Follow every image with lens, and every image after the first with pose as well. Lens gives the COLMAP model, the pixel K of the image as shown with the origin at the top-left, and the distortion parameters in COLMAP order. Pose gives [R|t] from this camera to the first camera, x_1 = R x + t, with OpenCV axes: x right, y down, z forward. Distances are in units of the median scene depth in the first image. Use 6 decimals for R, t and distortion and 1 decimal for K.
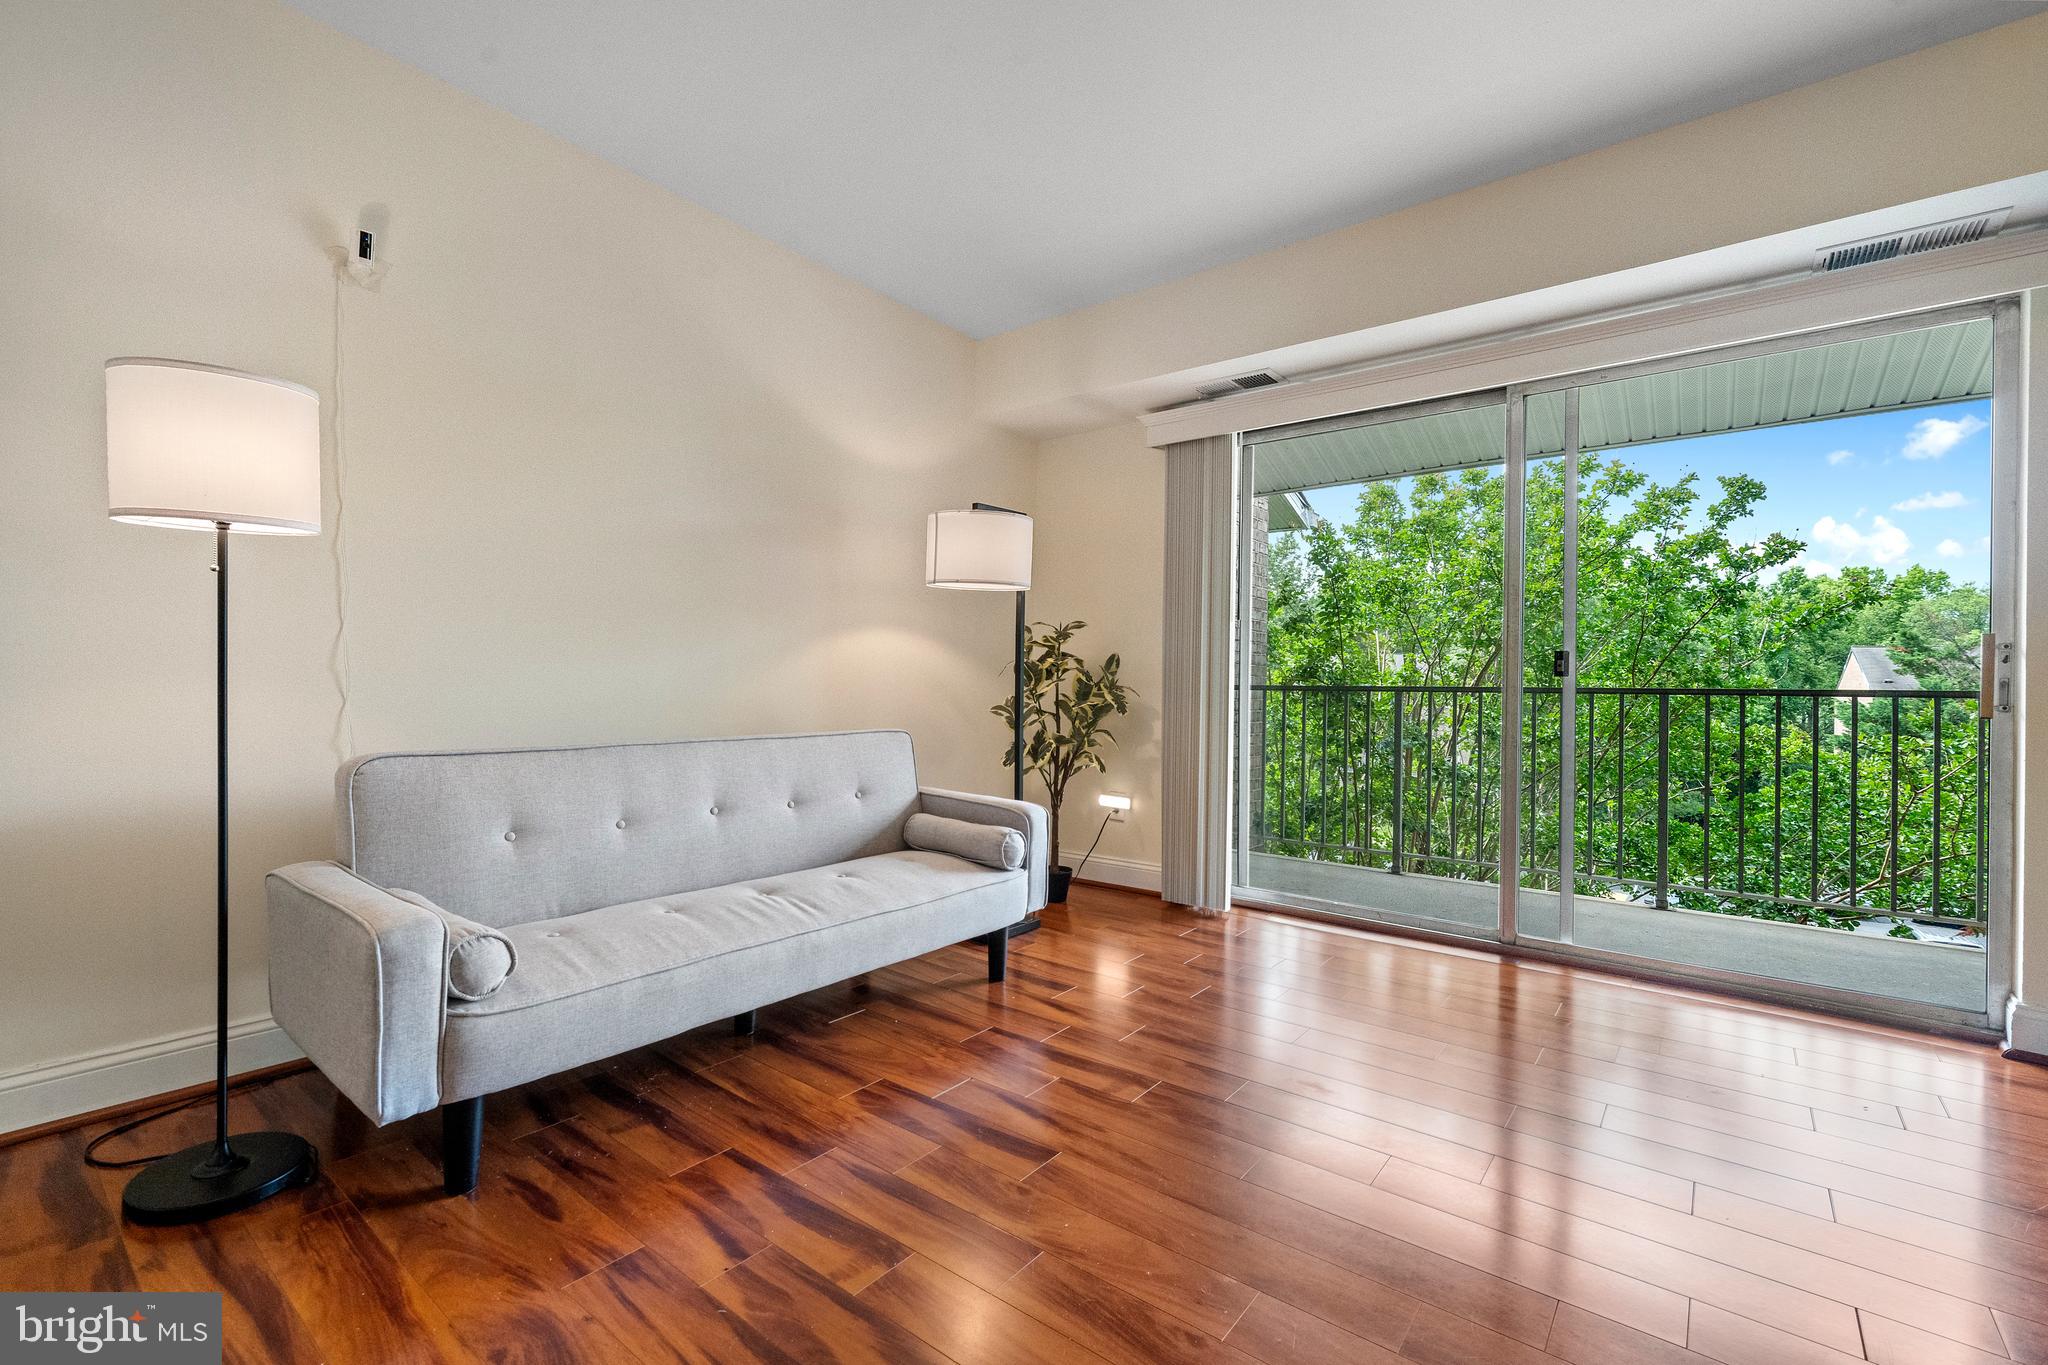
lens RADIAL K [[893.6, 0, 1025.2], [0, 893.6, 684.8], [0, 0, 1]] dist [0.001196, -0.001230]
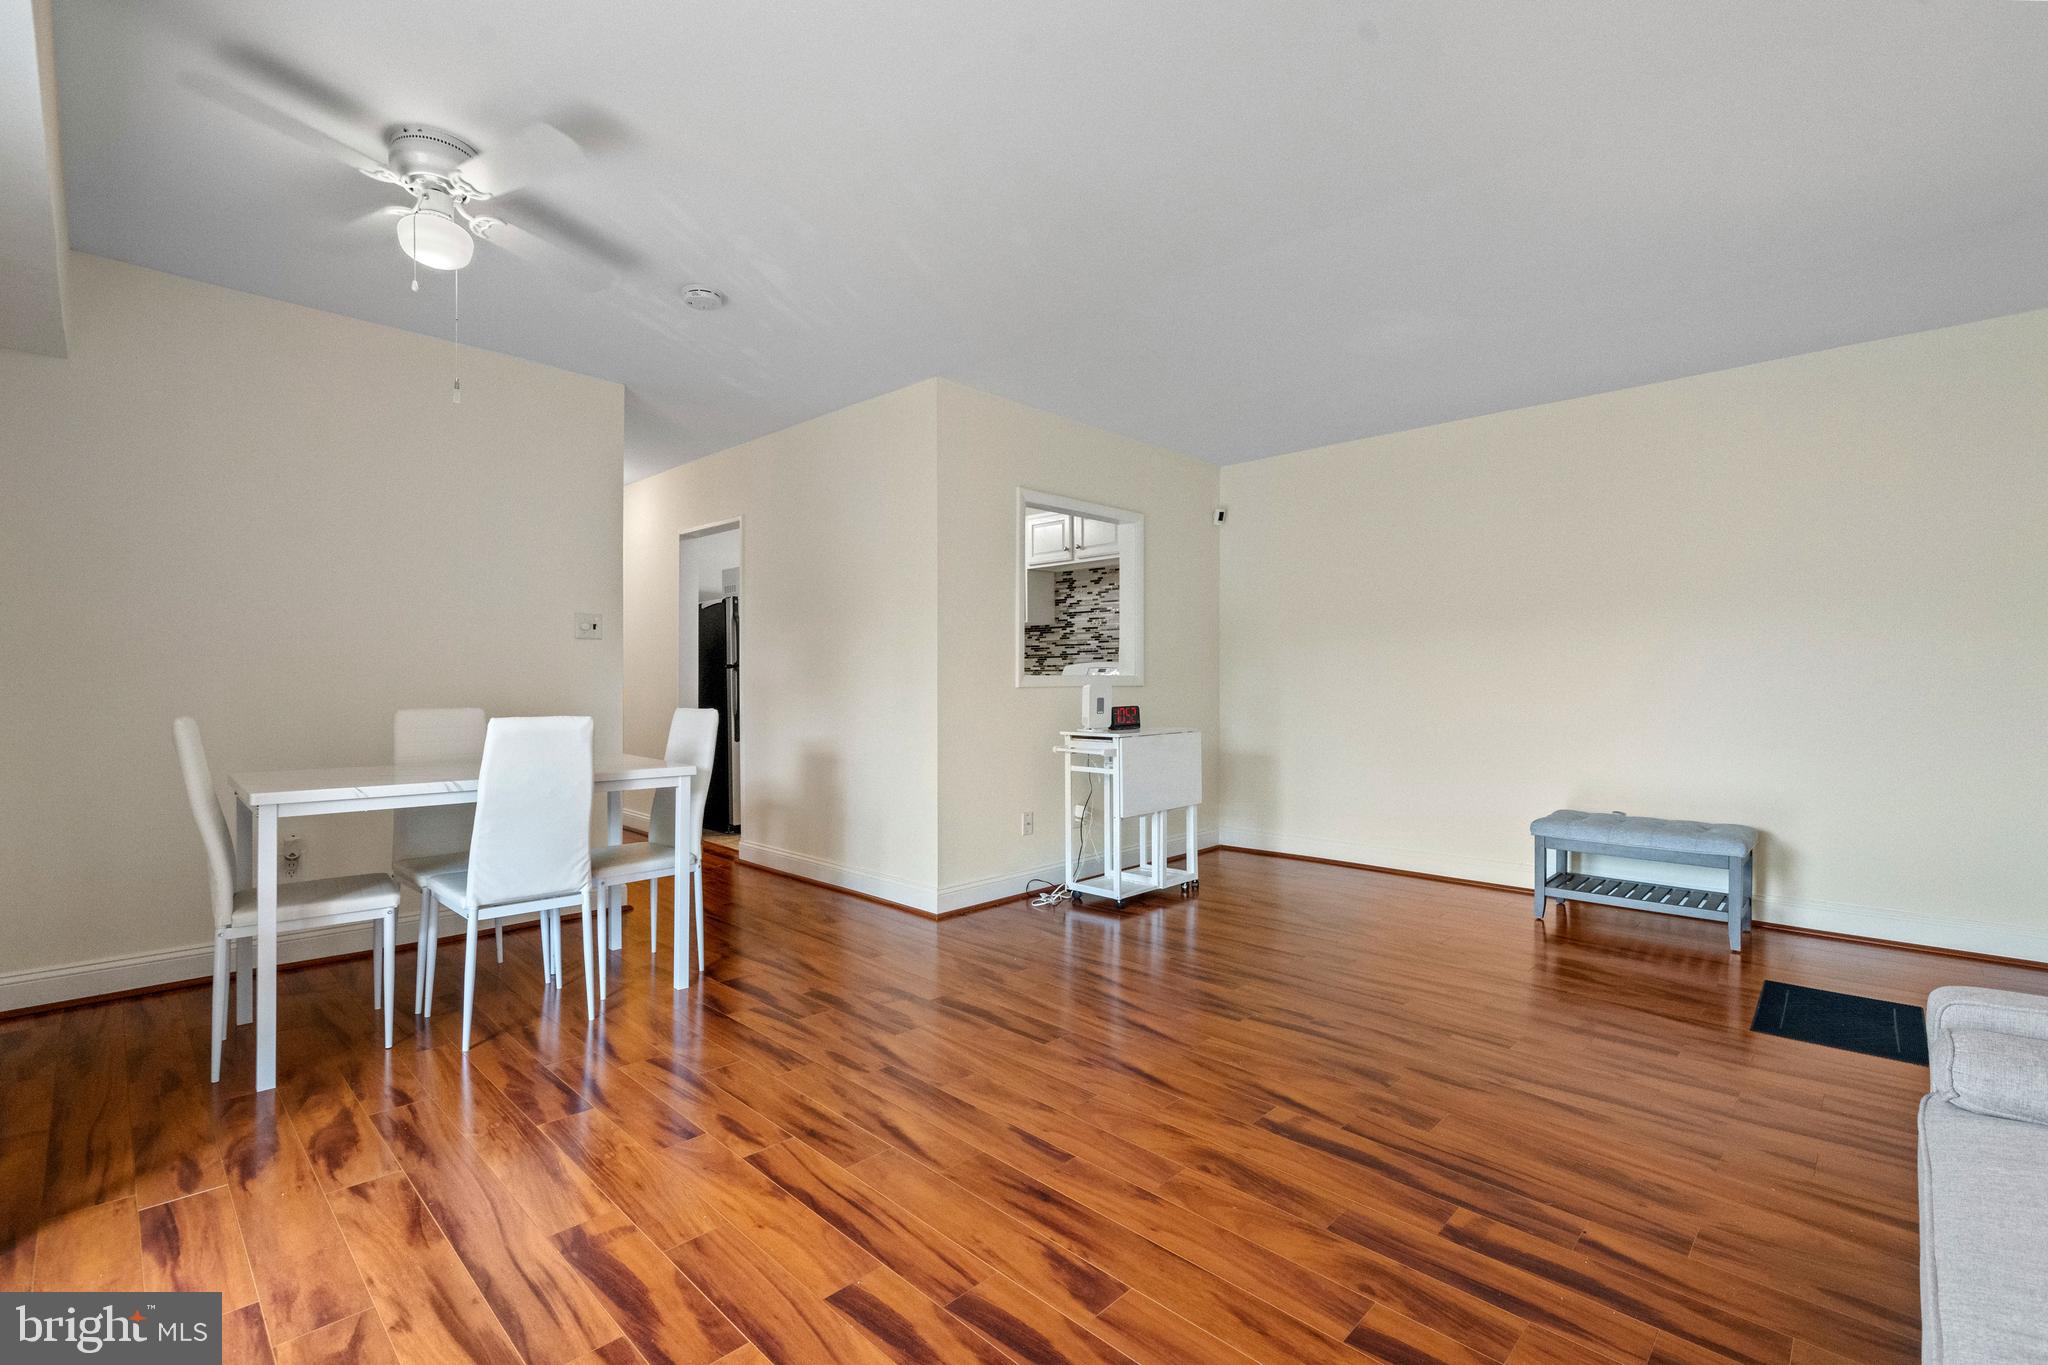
lens RADIAL K [[893.6, 0, 1018.3], [0, 893.6, 678.1], [0, 0, 1]] dist [0.001196, -0.001230]
pose [[-0.993688, -0.019820, 0.110414, 0.164347], [-0.020073, 0.999798, -0.001176, -0.047700], [-0.110368, -0.003385, -0.993885, 1.185400]]
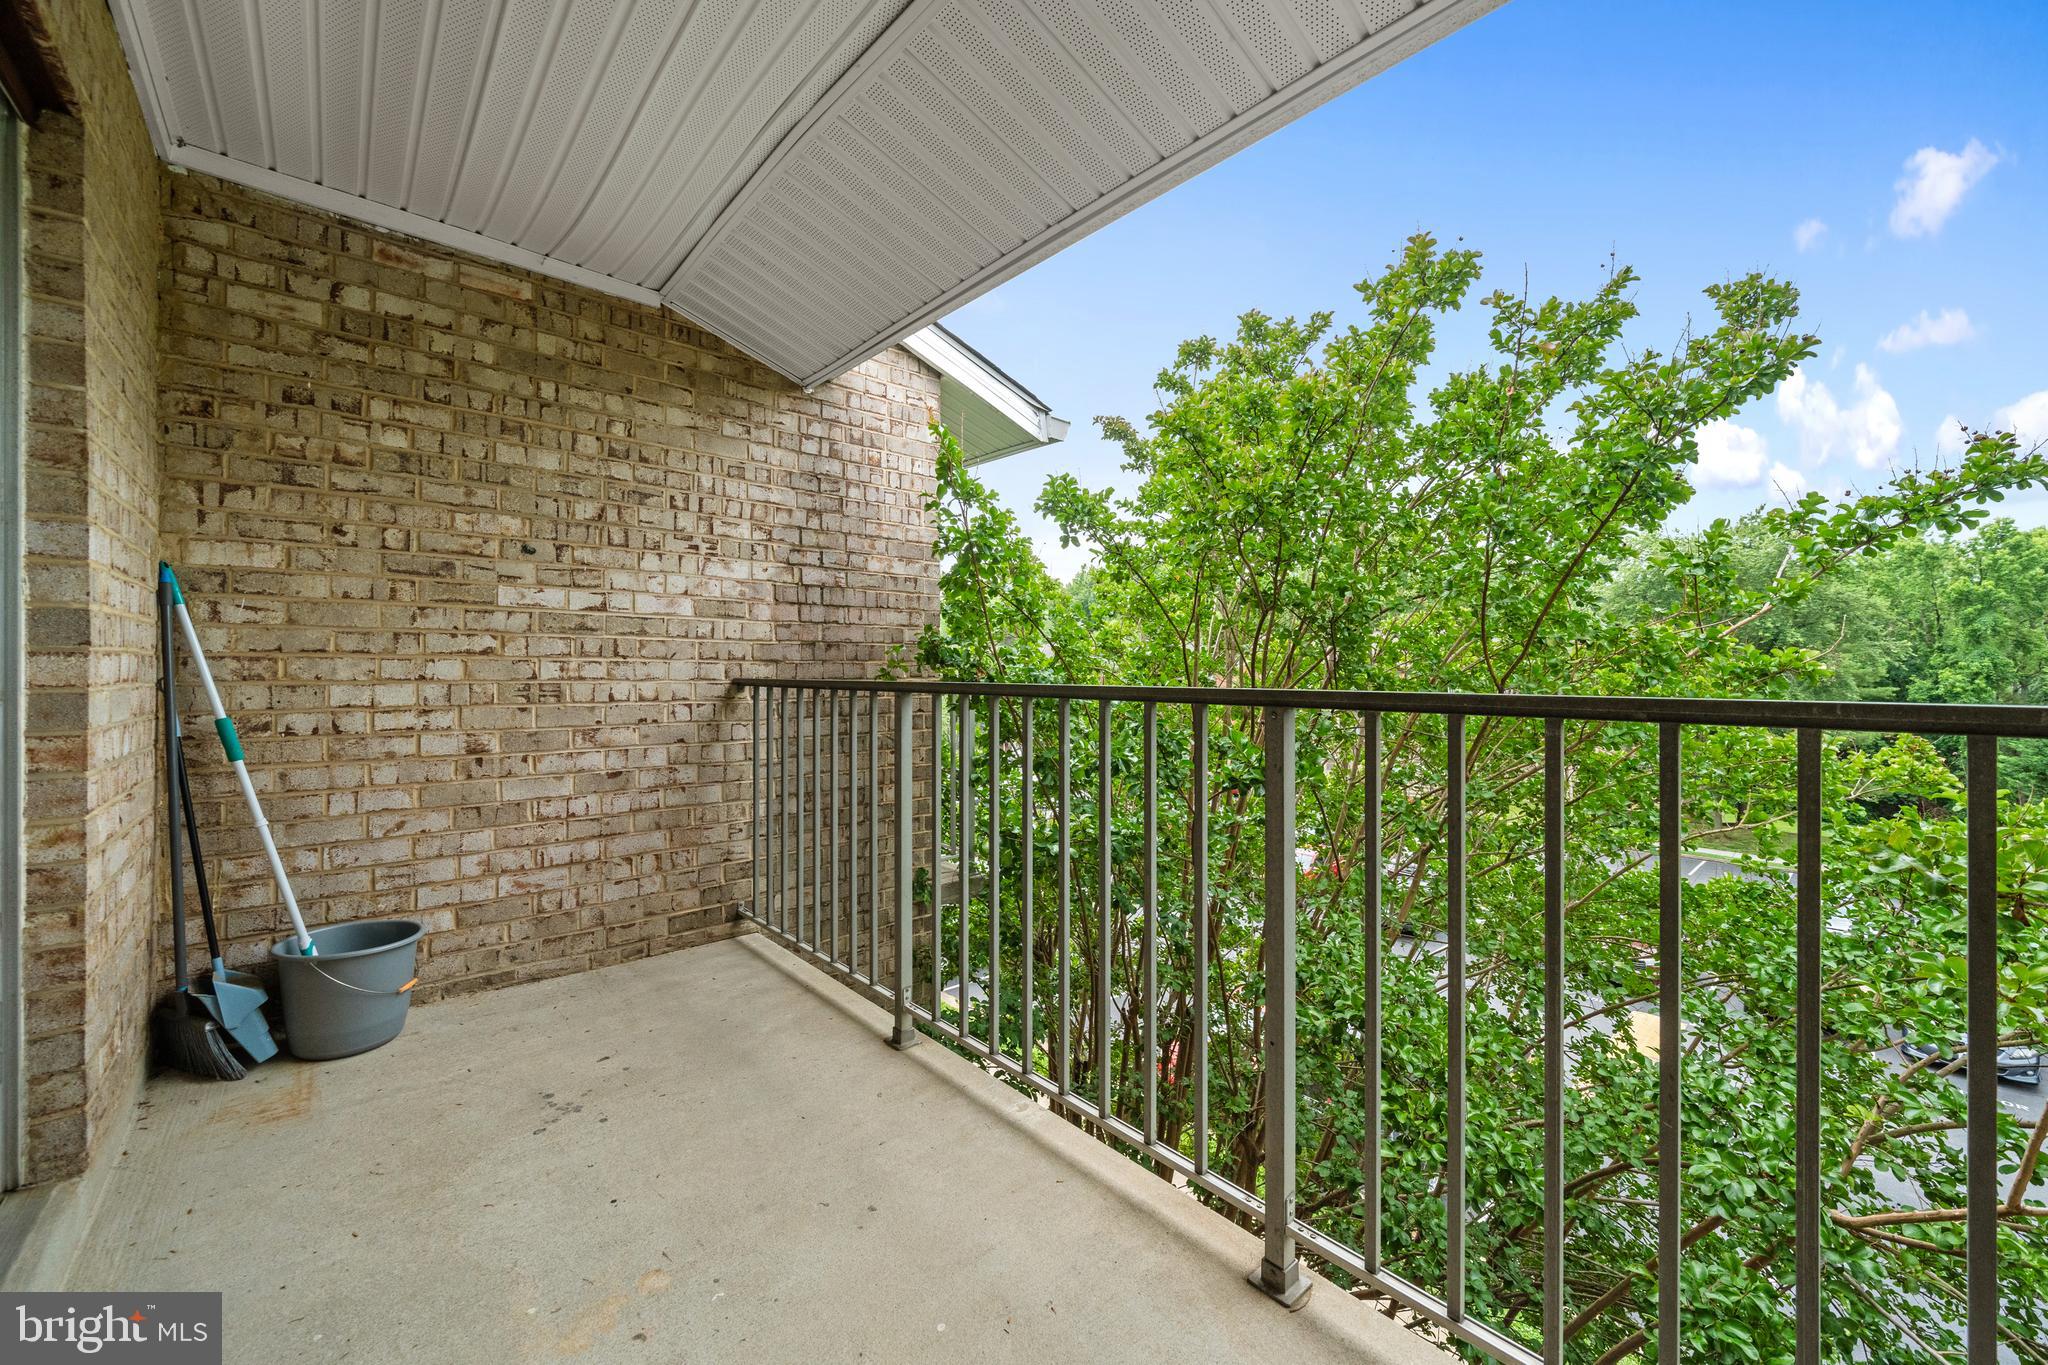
lens RADIAL K [[802.1, 0, 1040.6], [0, 802.1, 663.8], [0, 0, 1]] dist [-0.005452, 0.001032]
pose [[0.984953, -0.014010, -0.172255, 1.044106], [0.014015, 0.999901, -0.001186, -0.012245], [0.172255, -0.001246, 0.985052, 1.022190]]
